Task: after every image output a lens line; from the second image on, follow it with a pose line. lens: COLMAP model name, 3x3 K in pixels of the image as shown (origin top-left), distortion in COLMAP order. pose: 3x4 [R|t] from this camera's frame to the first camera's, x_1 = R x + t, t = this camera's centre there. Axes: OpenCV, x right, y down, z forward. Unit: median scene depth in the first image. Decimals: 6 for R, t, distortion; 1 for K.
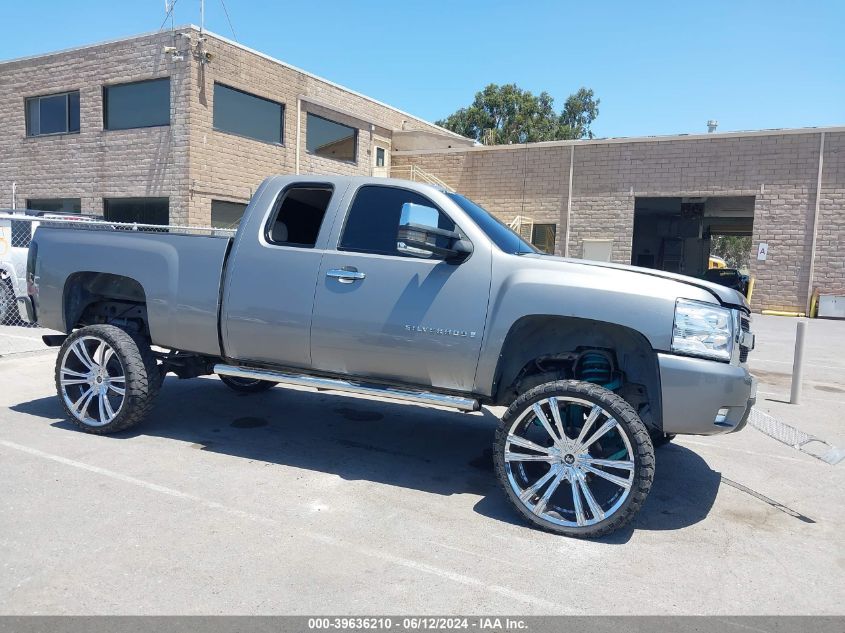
lens RADIAL K [[692.7, 0, 417.5], [0, 692.7, 317.9], [0, 0, 1]] dist [0.000265, 0.001302]
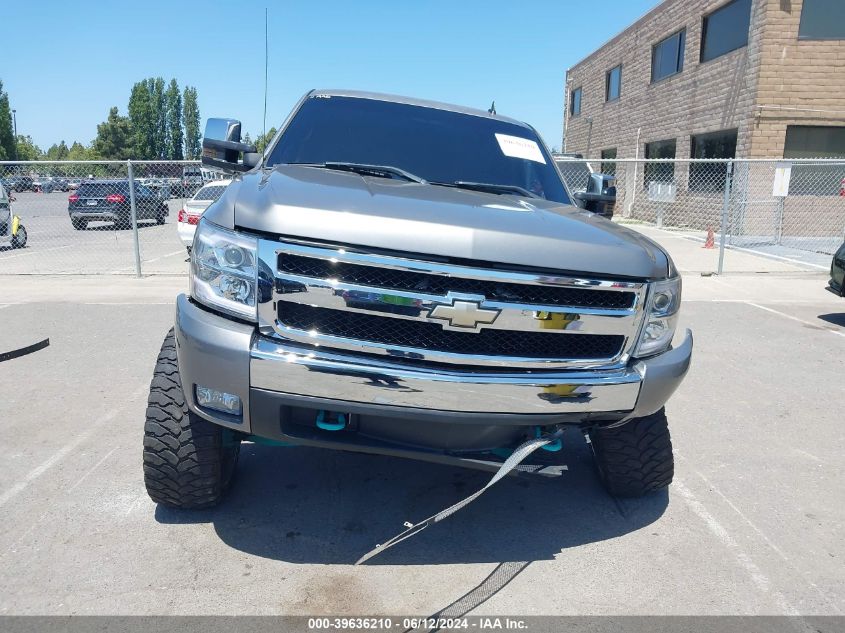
lens RADIAL K [[692.7, 0, 417.5], [0, 692.7, 317.9], [0, 0, 1]] dist [0.000265, 0.001302]
pose [[0.490518, 0.130711, -0.861572, 0.241667], [-0.066535, 0.991418, 0.112530, -0.003087], [0.868887, 0.002127, 0.495006, 0.190850]]
